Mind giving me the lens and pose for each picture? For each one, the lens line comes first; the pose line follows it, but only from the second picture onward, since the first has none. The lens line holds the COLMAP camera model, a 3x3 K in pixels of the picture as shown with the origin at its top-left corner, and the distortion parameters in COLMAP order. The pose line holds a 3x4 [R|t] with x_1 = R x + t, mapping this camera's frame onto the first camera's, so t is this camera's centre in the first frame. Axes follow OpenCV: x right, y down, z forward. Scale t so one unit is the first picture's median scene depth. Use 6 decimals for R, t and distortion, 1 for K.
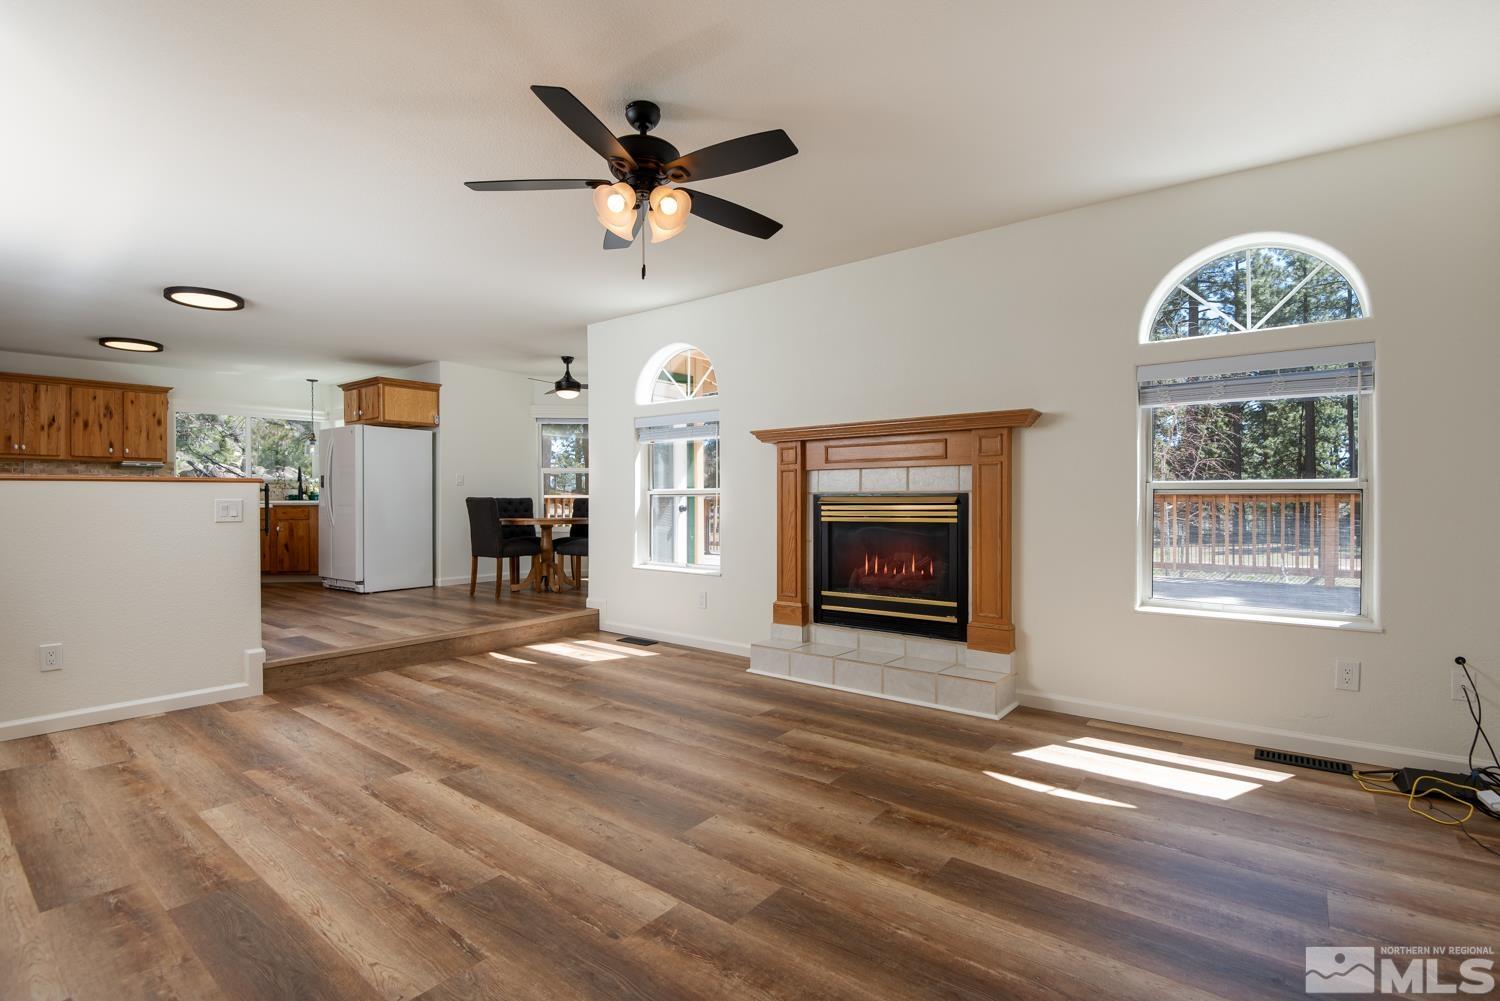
lens RADIAL K [[690.1, 0, 750.4], [0, 690.1, 500.8], [0, 0, 1]] dist [-0.020265, -0.001438]
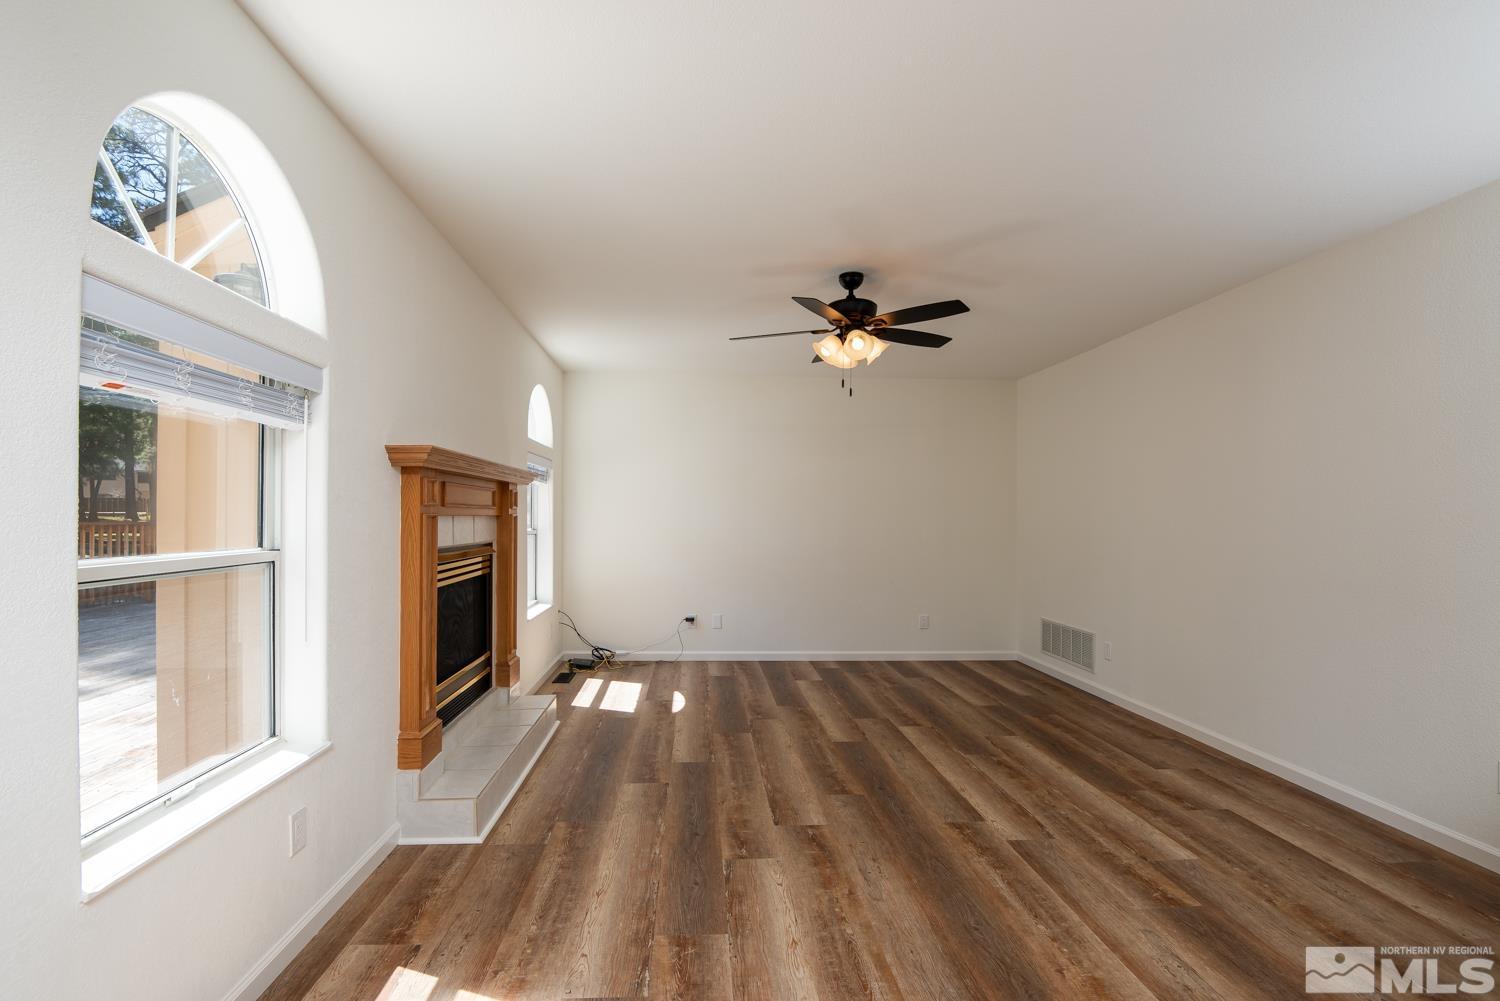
lens RADIAL K [[690.1, 0, 748.3], [0, 690.1, 502.2], [0, 0, 1]] dist [-0.020265, -0.001438]
pose [[-0.669930, 0.012135, 0.742325, -1.044343], [0.002076, 0.999893, -0.014472, -0.084071], [-0.742422, -0.008154, -0.669883, 2.063111]]
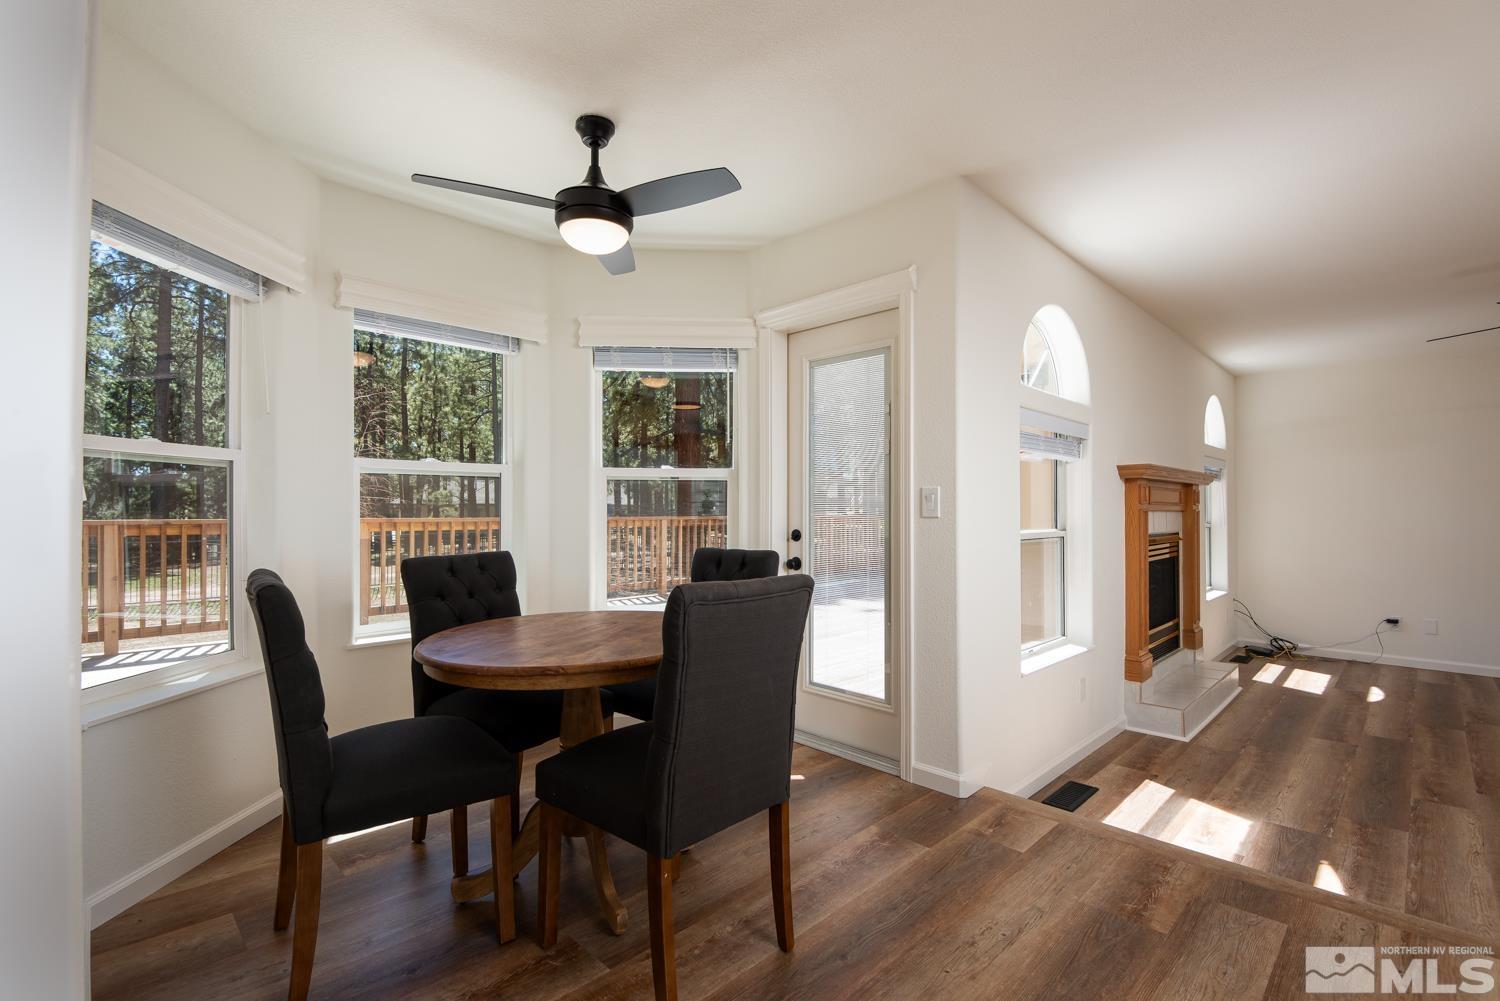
lens RADIAL K [[690.1, 0, 760.9], [0, 690.1, 487.9], [0, 0, 1]] dist [-0.020265, -0.001438]
pose [[0.116404, 0.024009, 0.992912, -1.587079], [-0.003531, 0.999711, -0.023760, -0.092591], [-0.993196, -0.000741, 0.116455, 2.412883]]
